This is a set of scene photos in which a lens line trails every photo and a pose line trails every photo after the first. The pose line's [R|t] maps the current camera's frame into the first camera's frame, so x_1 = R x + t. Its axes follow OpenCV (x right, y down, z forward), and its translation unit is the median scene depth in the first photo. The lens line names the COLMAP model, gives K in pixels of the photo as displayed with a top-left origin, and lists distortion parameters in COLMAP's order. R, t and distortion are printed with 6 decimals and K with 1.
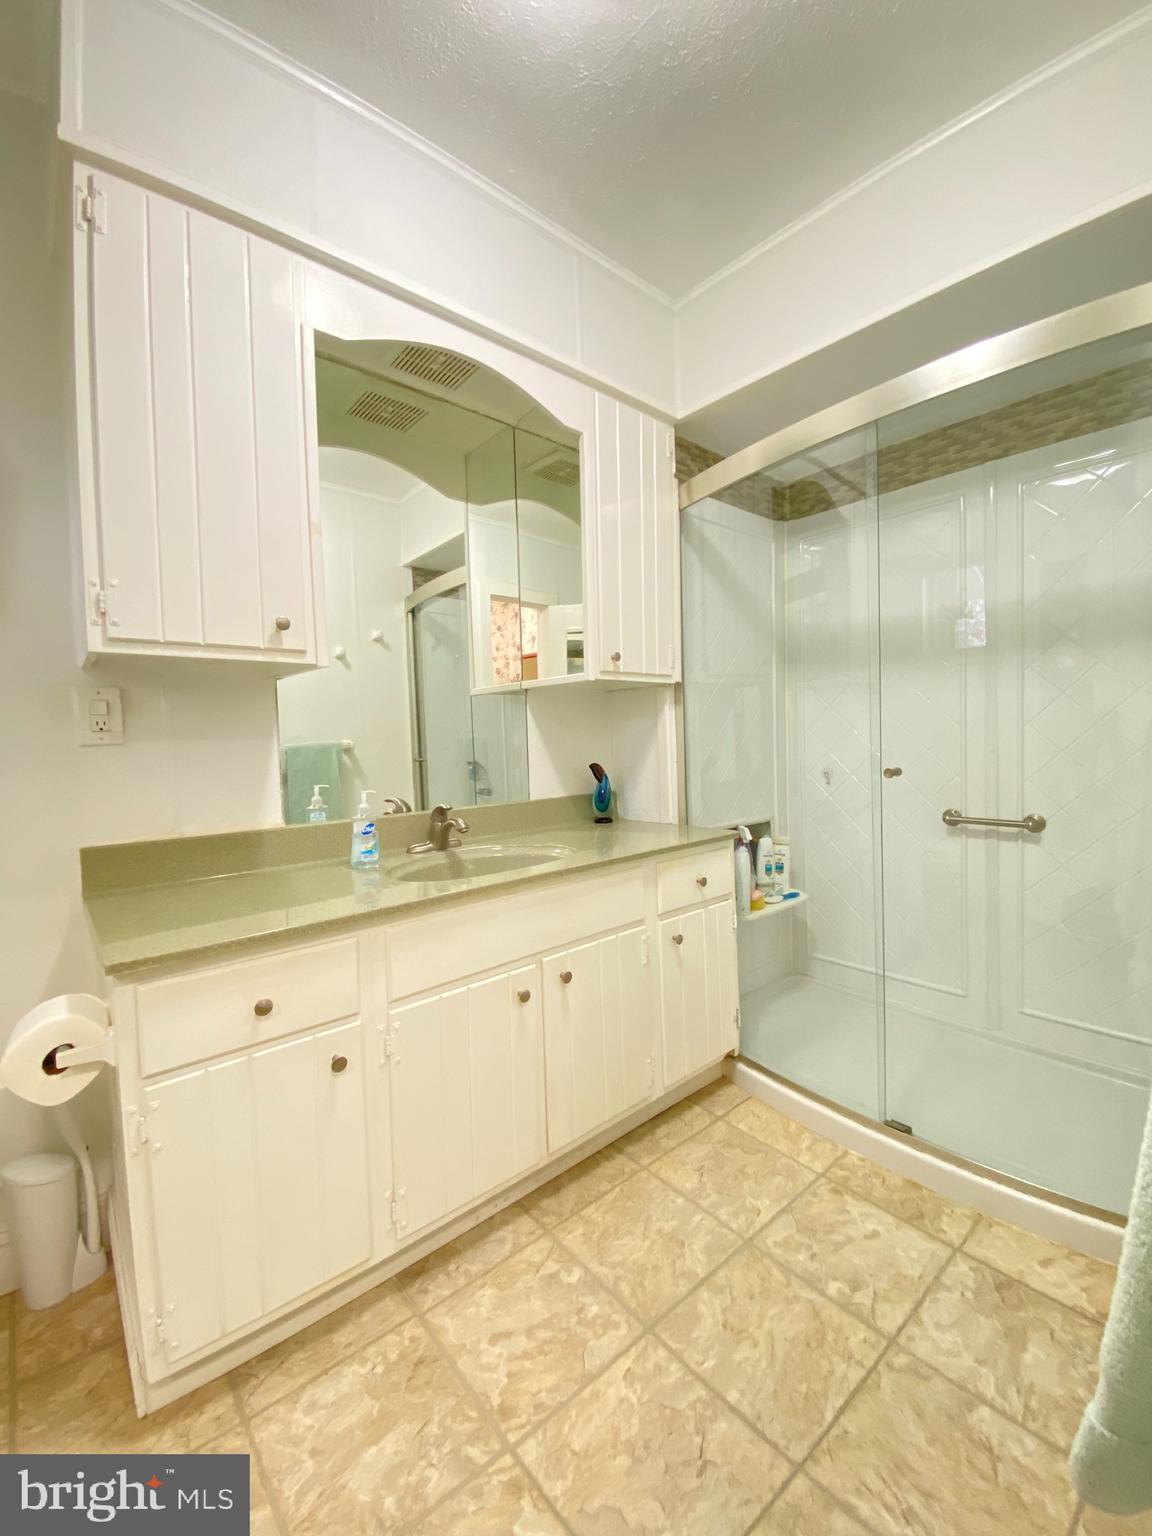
lens RADIAL K [[614.3, 0, 514.9], [0, 614.3, 748.5], [0, 0, 1]] dist [0.036125, -0.021828]
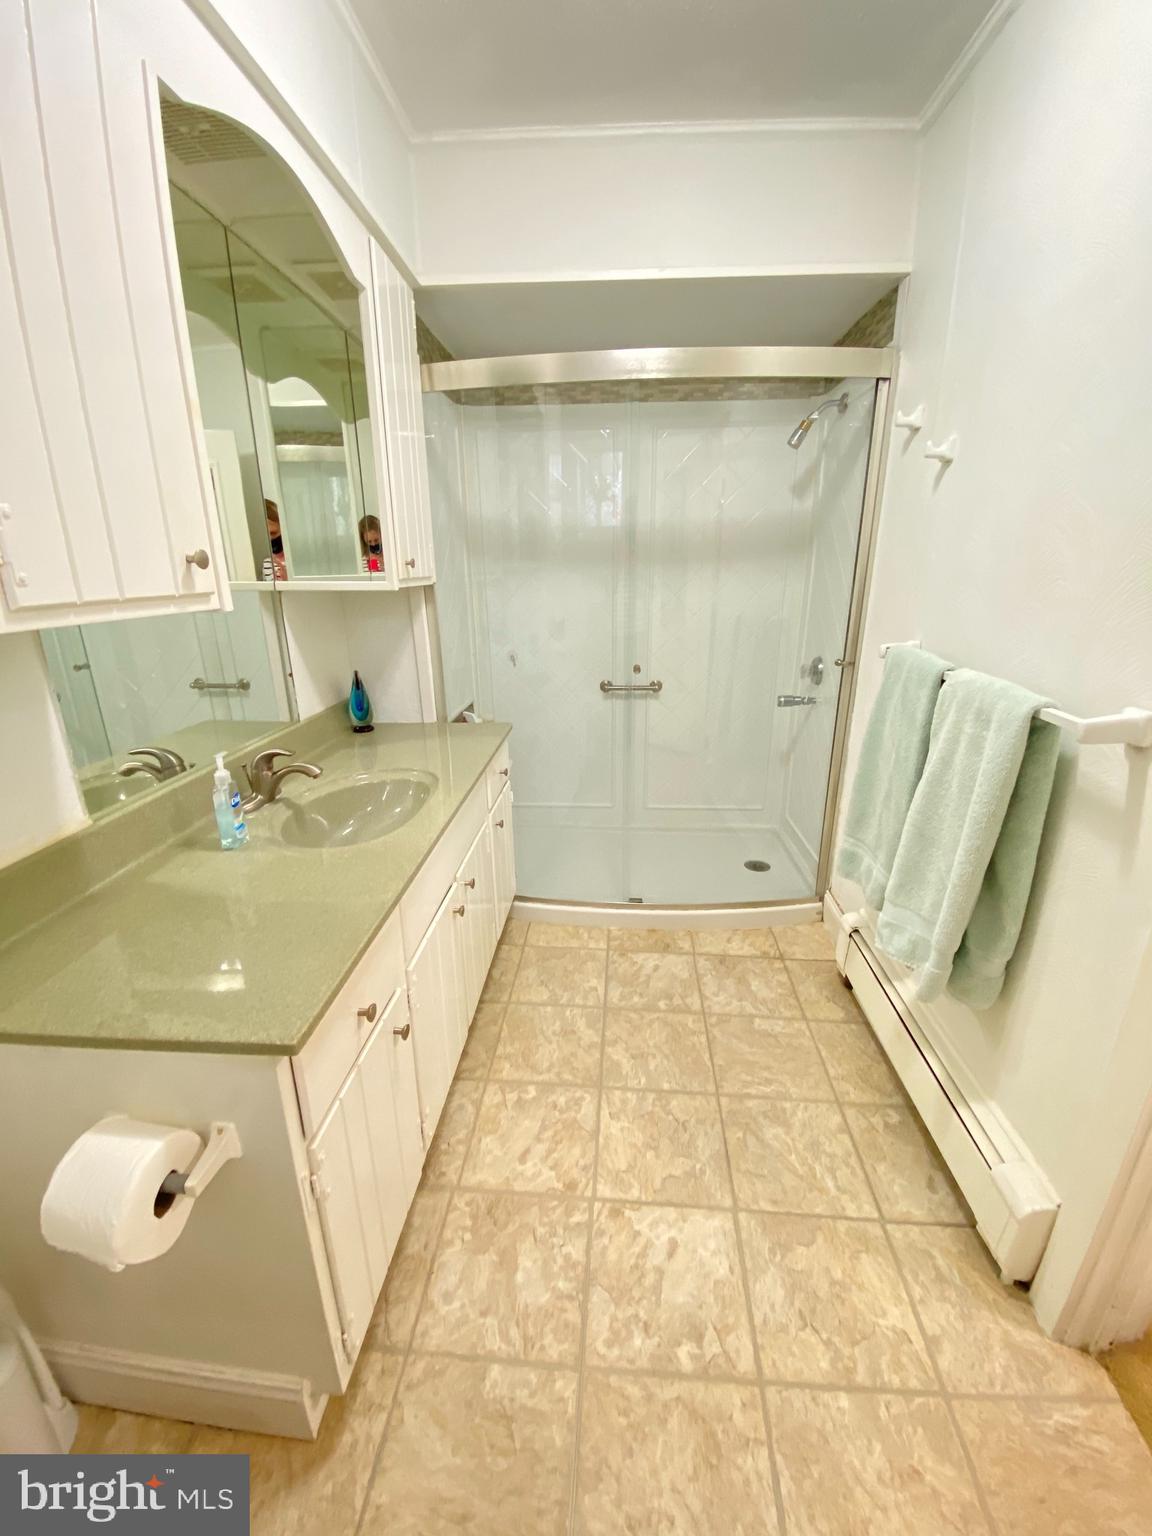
lens RADIAL K [[621.0, 0, 577.3], [0, 621.0, 763.8], [0, 0, 1]] dist [0.018394, -0.019903]
pose [[0.695945, -0.197939, 0.690276, -0.645050], [0.015377, 0.965147, 0.261256, -0.163850], [-0.717931, -0.171205, 0.674732, 0.182853]]
